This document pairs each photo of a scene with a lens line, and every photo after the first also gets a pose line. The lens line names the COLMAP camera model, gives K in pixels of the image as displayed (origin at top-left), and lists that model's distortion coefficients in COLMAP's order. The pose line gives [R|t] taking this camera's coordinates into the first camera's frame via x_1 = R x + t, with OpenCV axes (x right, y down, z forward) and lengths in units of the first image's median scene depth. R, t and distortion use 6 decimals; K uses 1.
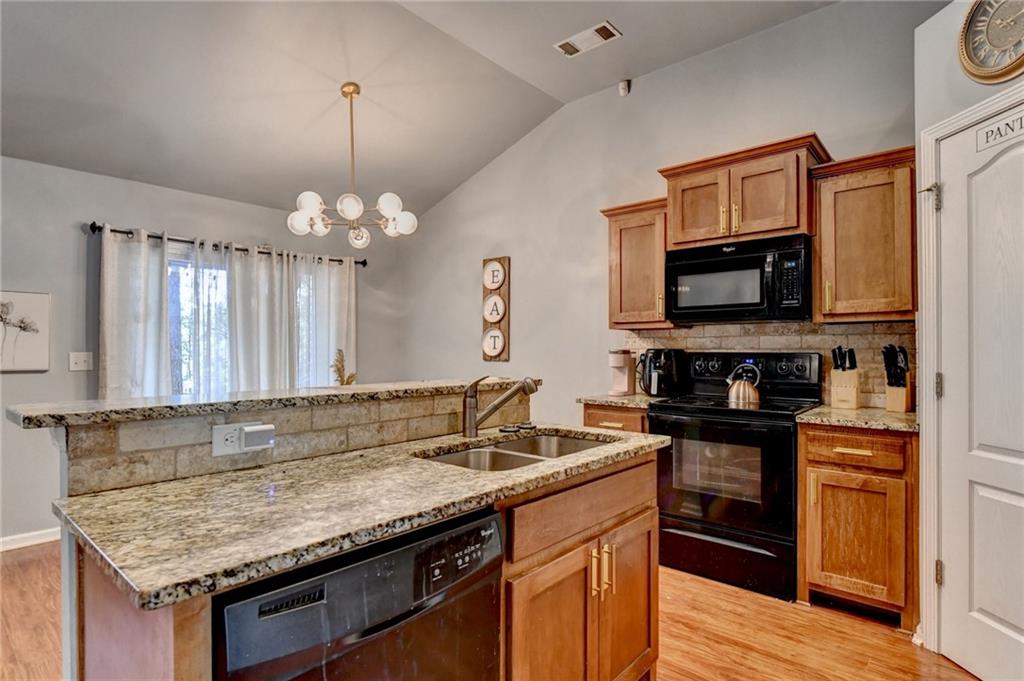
lens RADIAL K [[528.9, 0, 516.1], [0, 528.9, 344.1], [0, 0, 1]] dist [-0.004427, -0.000102]
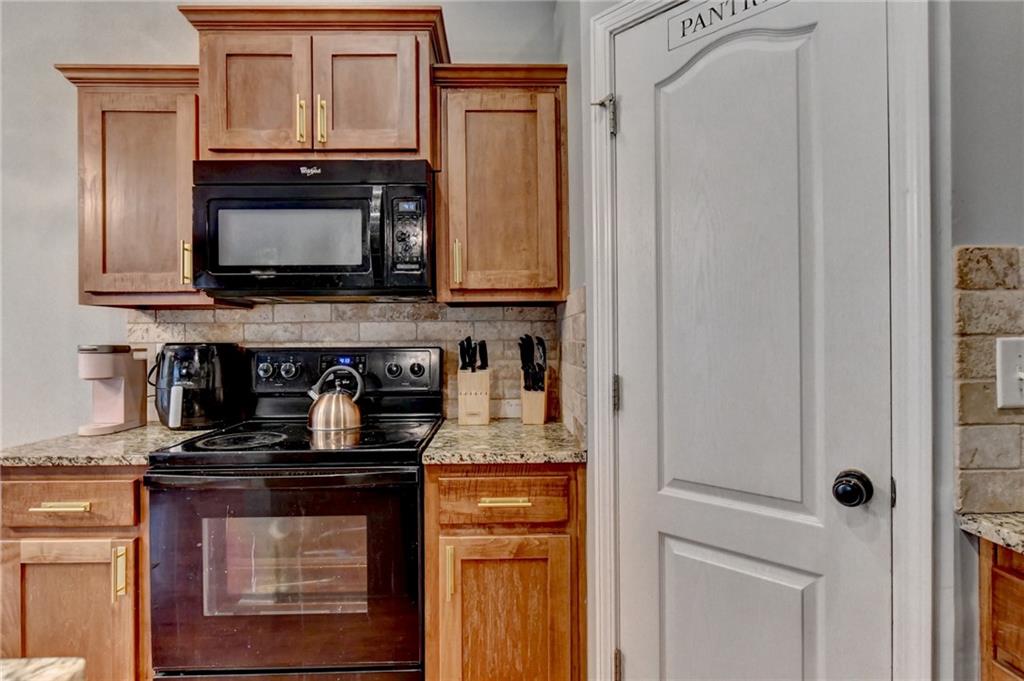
lens RADIAL K [[528.9, 0, 516.1], [0, 528.9, 344.1], [0, 0, 1]] dist [-0.004427, -0.000102]
pose [[0.741251, -0.010180, 0.671151, 0.186417], [0.000846, 0.999898, 0.014231, 0.003359], [-0.671228, -0.009981, 0.741184, 0.435054]]
